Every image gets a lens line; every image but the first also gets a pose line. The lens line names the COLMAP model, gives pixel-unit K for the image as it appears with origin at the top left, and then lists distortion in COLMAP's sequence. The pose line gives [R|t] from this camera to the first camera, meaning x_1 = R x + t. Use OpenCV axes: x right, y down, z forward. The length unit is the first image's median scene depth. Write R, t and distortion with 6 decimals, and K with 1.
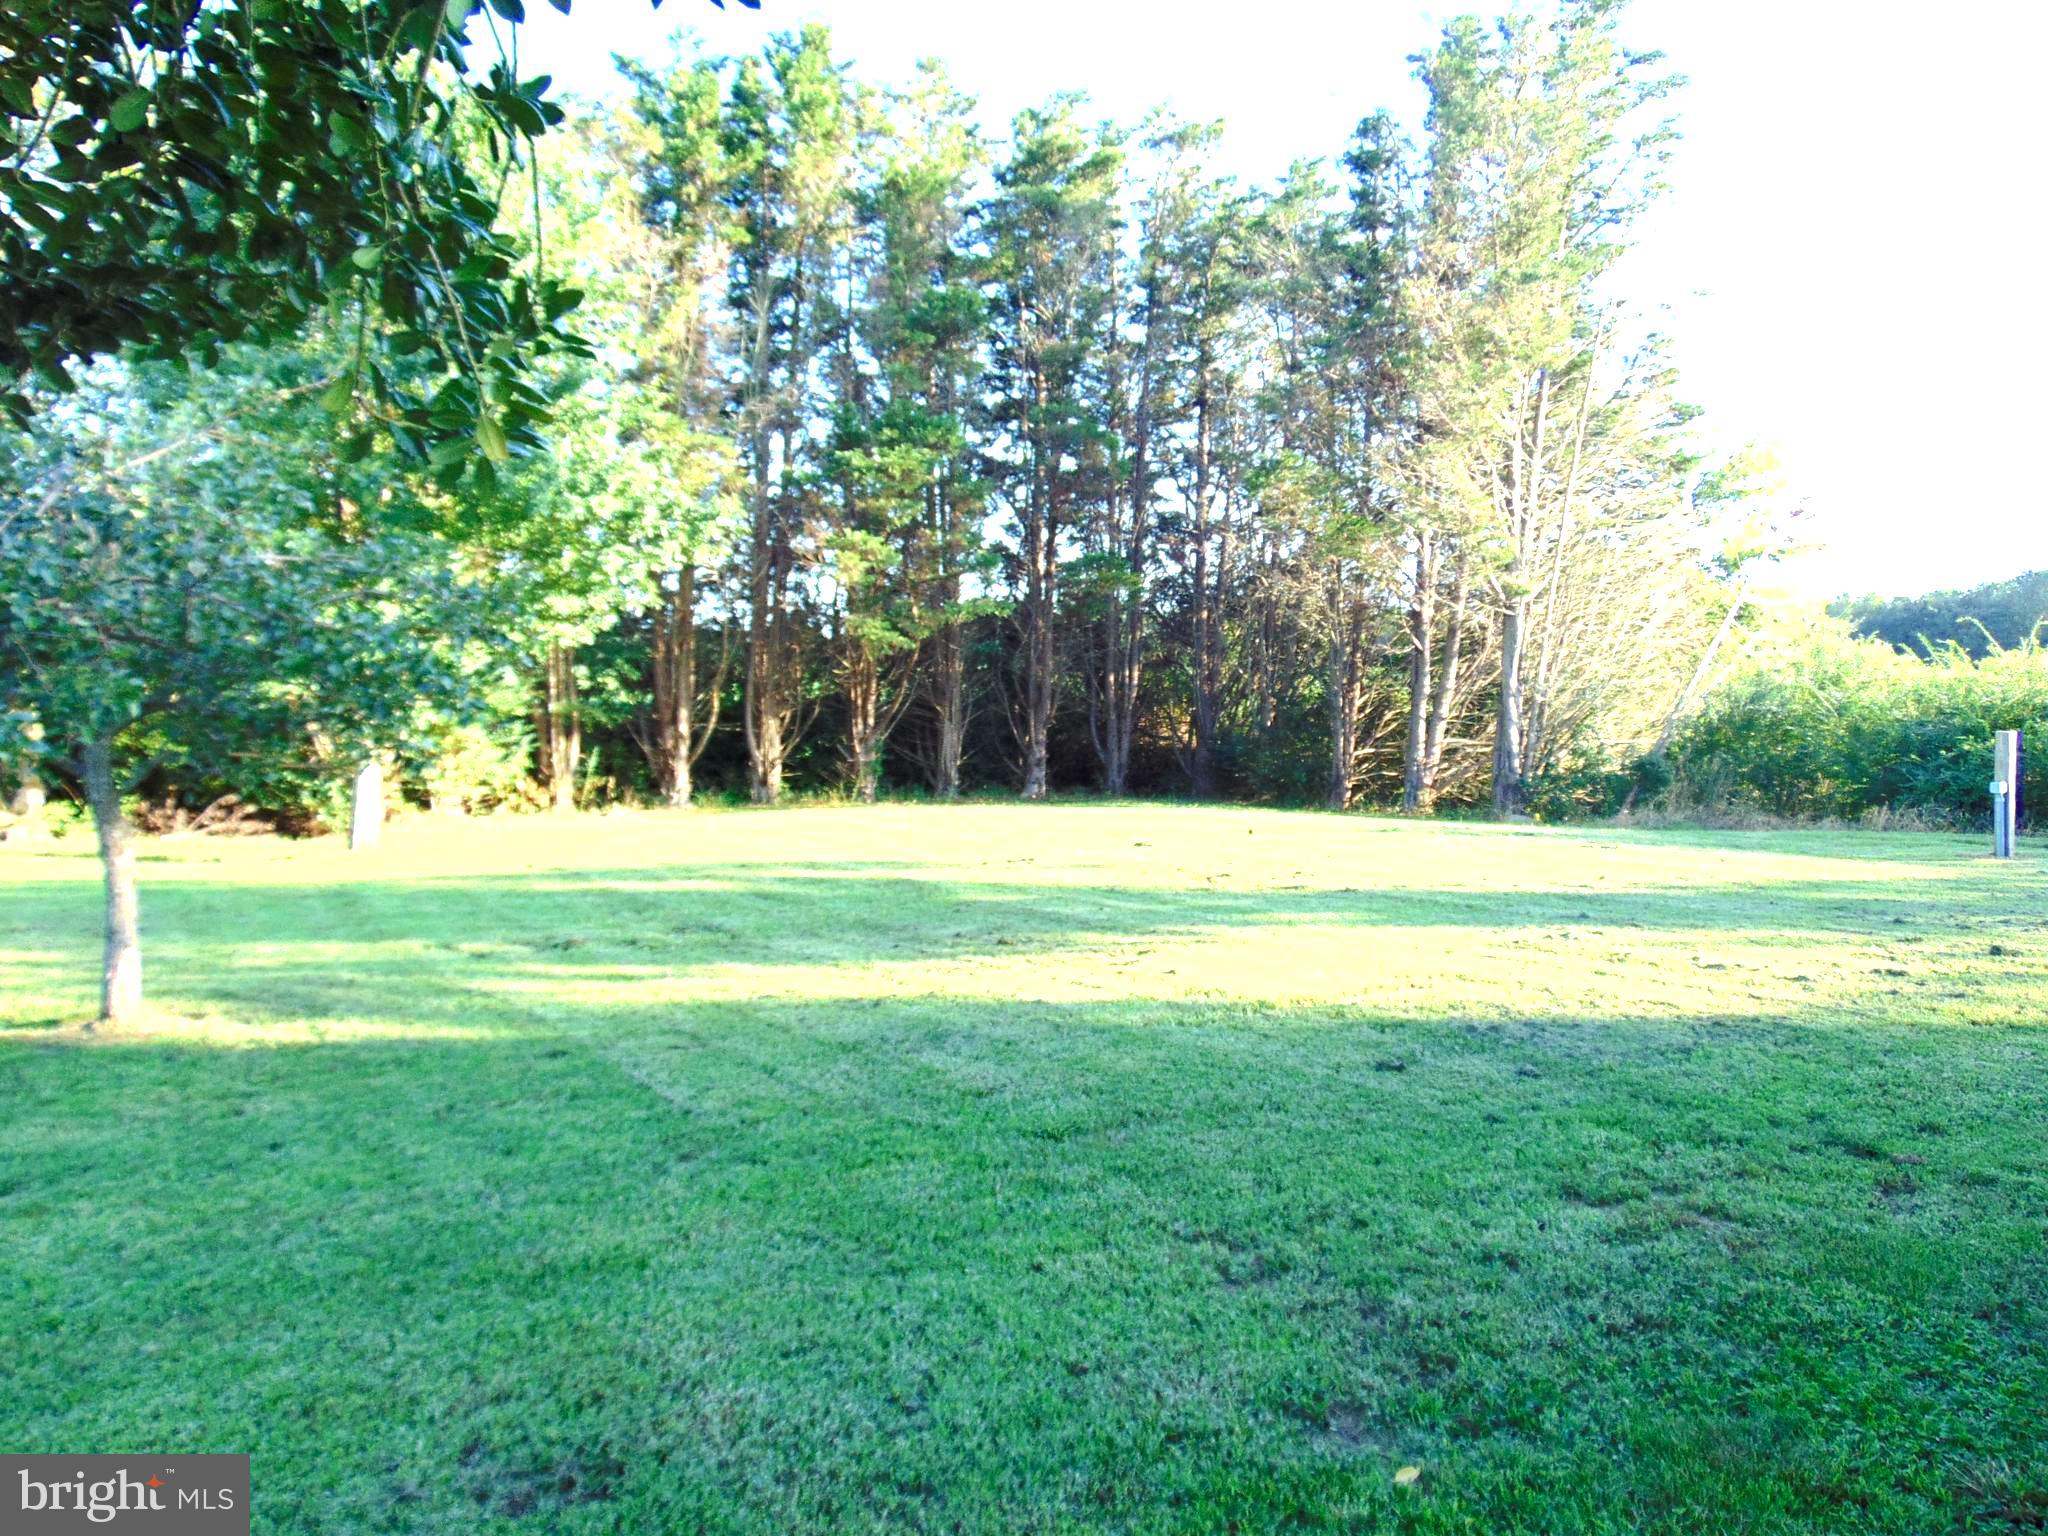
lens RADIAL K [[1522.0, 0, 1026.6], [0, 1522.0, 764.7], [0, 0, 1]] dist [-0.000108, 0.004626]
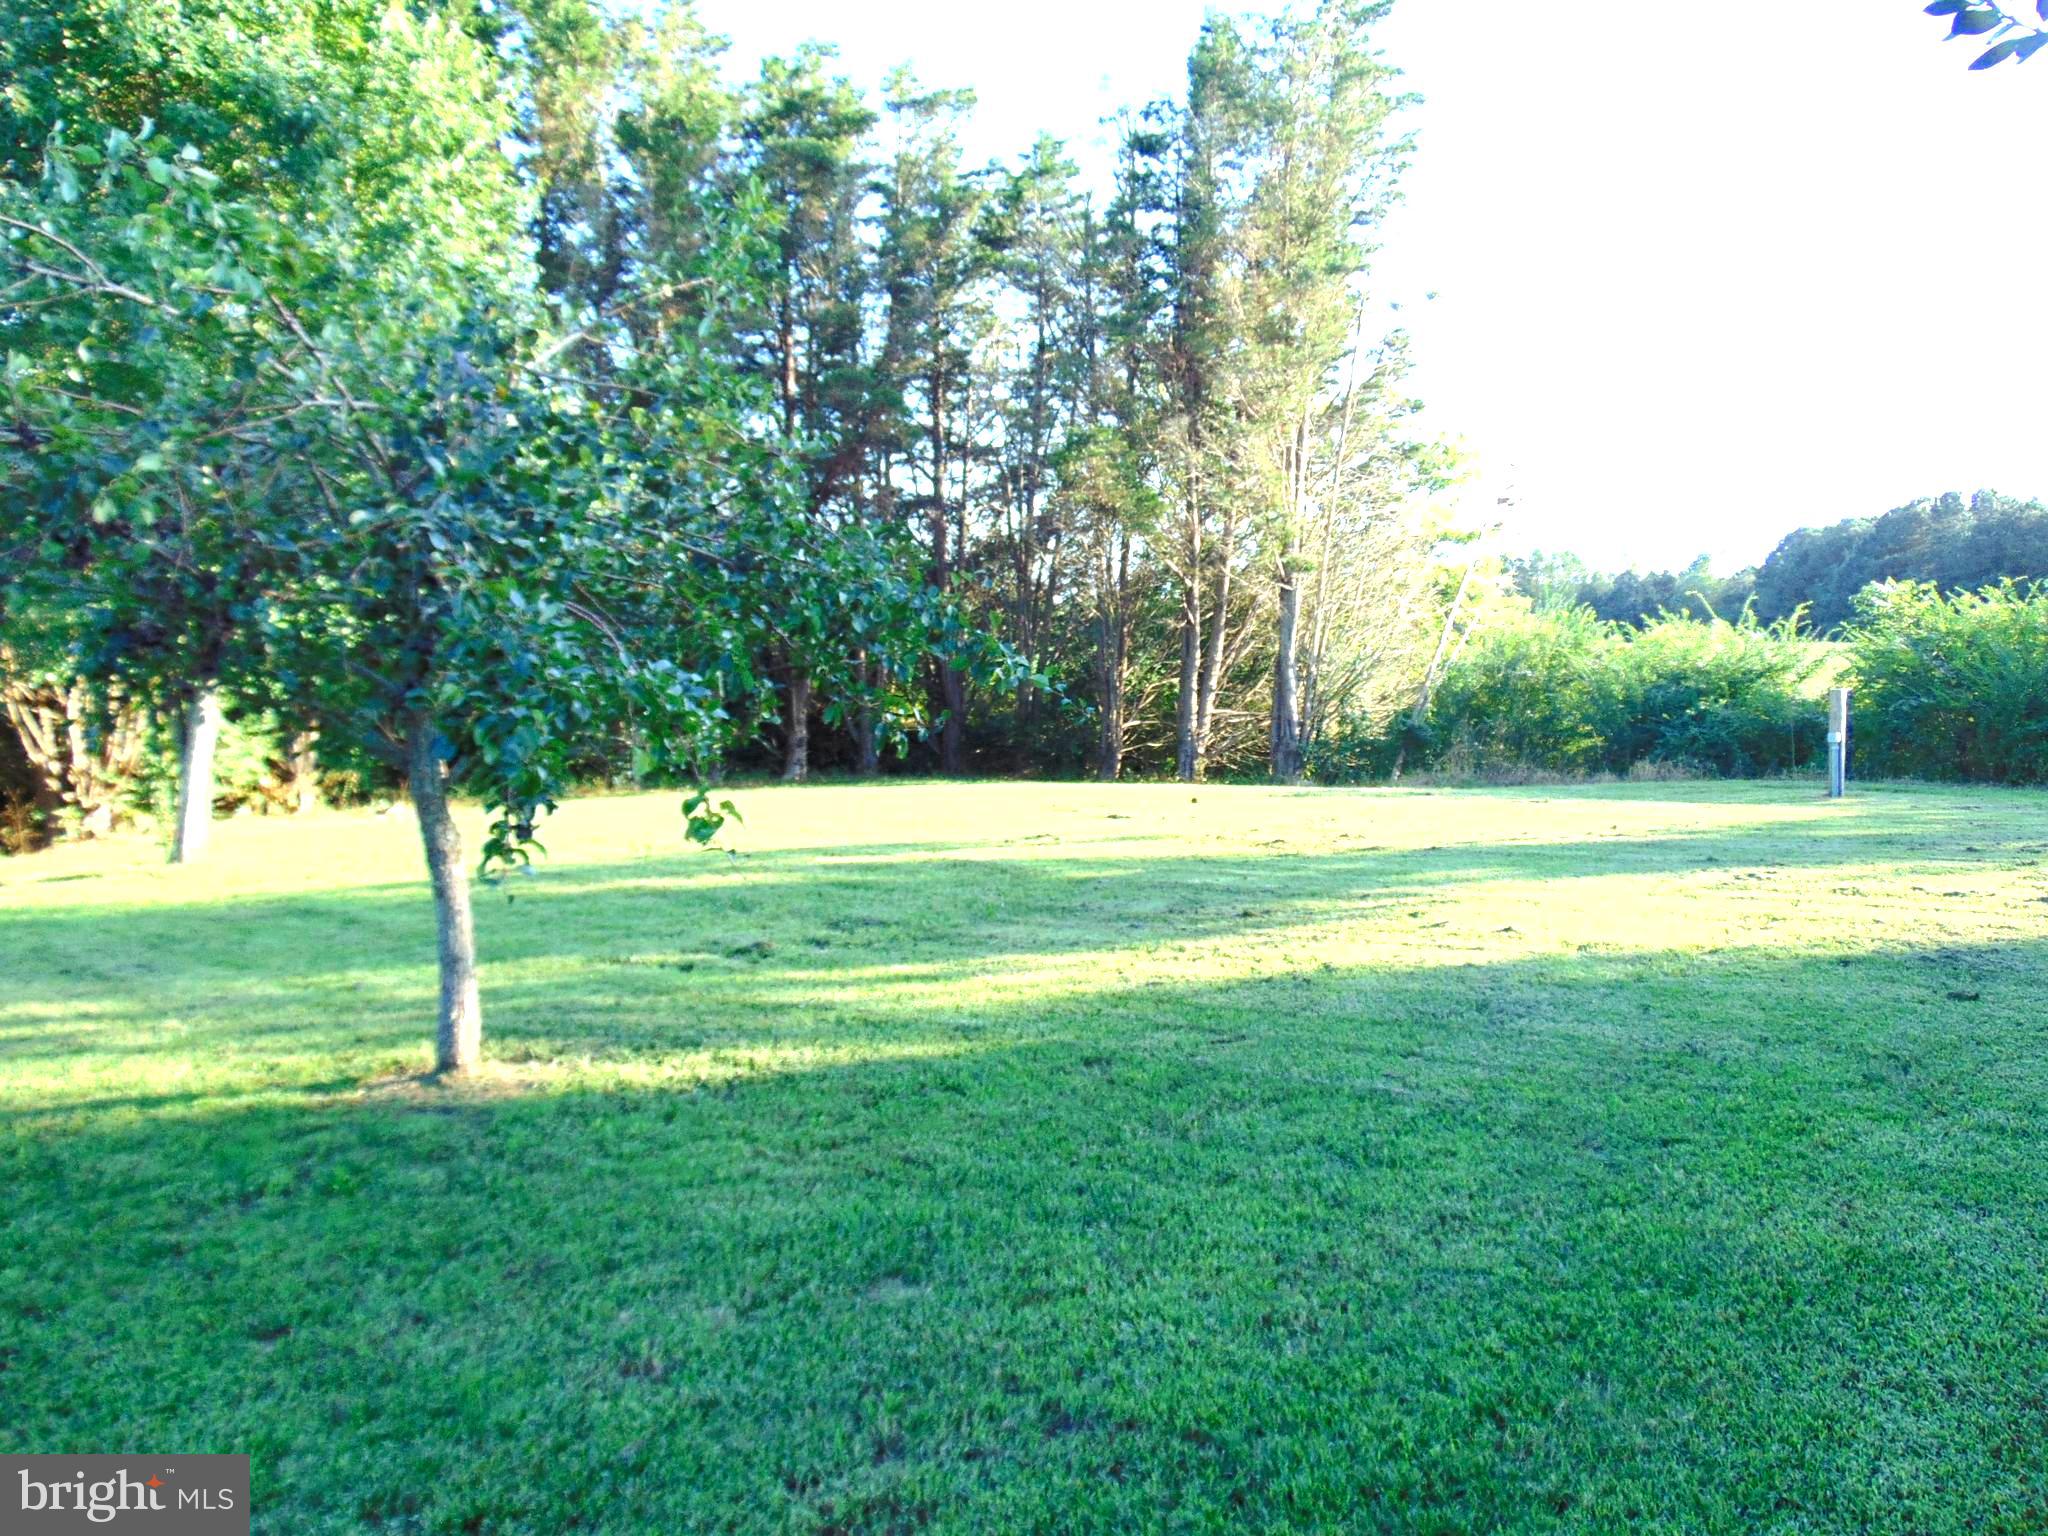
lens RADIAL K [[1522.0, 0, 1026.6], [0, 1522.0, 764.7], [0, 0, 1]] dist [-0.000108, 0.004626]
pose [[0.952773, -0.029058, 0.302291, -0.164462], [0.025383, 0.999548, 0.016079, 0.000827], [-0.302622, -0.007646, 0.953080, 0.045644]]
